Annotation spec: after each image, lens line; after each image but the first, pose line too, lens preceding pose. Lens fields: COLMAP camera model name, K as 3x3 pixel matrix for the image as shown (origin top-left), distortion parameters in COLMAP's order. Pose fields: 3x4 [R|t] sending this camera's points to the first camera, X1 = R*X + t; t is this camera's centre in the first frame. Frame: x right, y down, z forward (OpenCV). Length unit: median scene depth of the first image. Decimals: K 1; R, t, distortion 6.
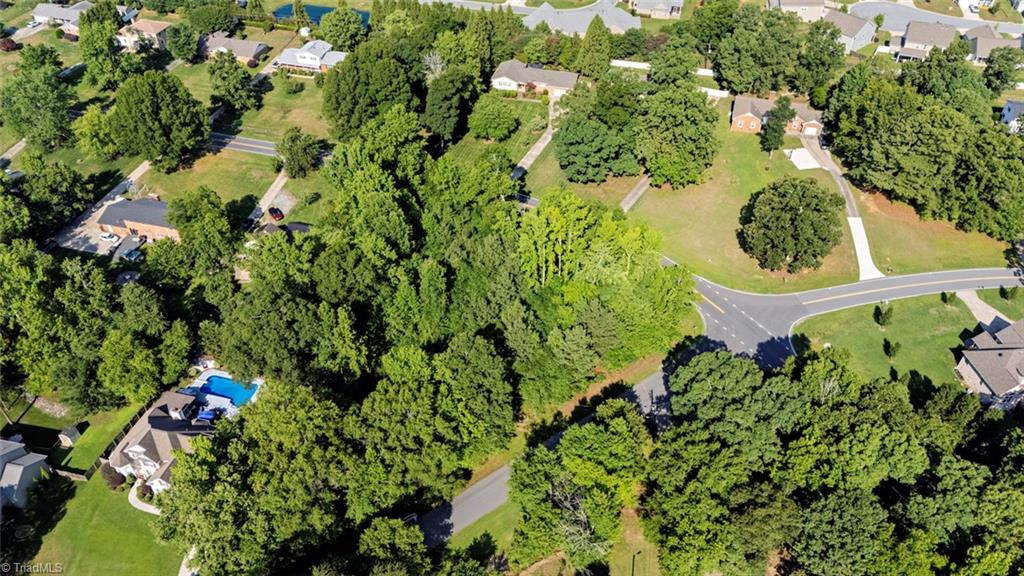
lens RADIAL K [[758.2, 0, 512.0], [0, 758.2, 288.0], [0, 0, 1]] dist [0.036062, -0.004995]
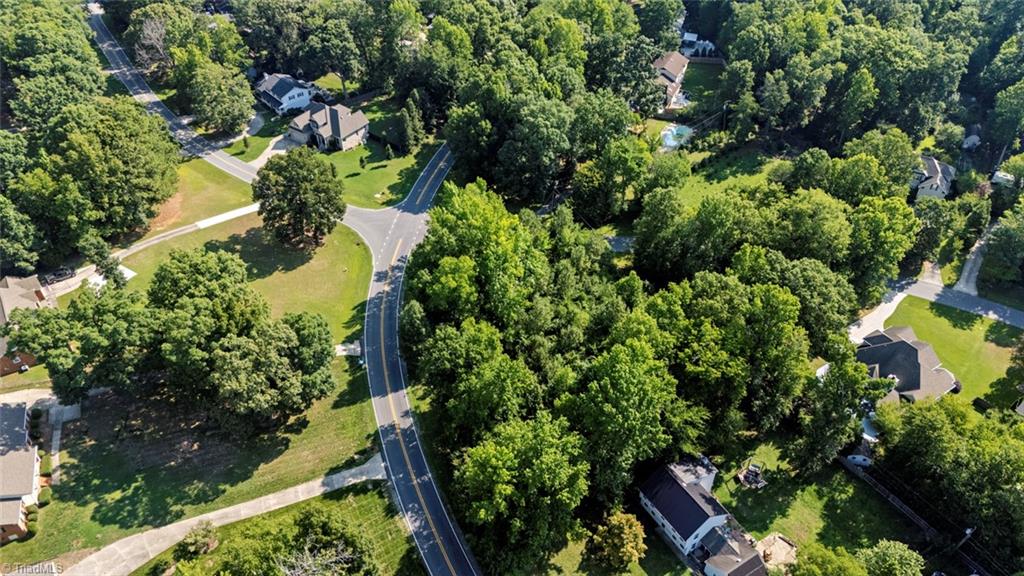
lens RADIAL K [[758.2, 0, 512.0], [0, 758.2, 288.0], [0, 0, 1]] dist [0.036062, -0.004995]
pose [[-0.745003, -0.439186, 0.502082, -0.397878], [0.439710, 0.242680, 0.864732, -0.767146], [-0.501623, 0.864999, 0.012317, 0.872047]]
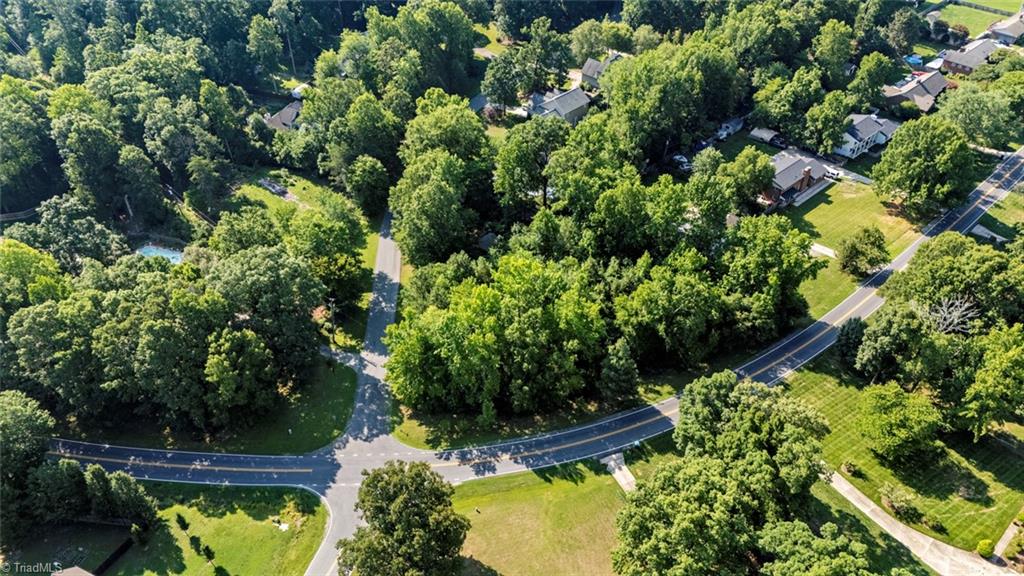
lens RADIAL K [[758.2, 0, 512.0], [0, 758.2, 288.0], [0, 0, 1]] dist [0.036062, -0.004995]
pose [[-0.529496, 0.524738, -0.666546, 0.598268], [-0.571089, 0.360519, 0.737484, -0.648148], [0.627288, 0.771153, 0.108779, 0.753351]]
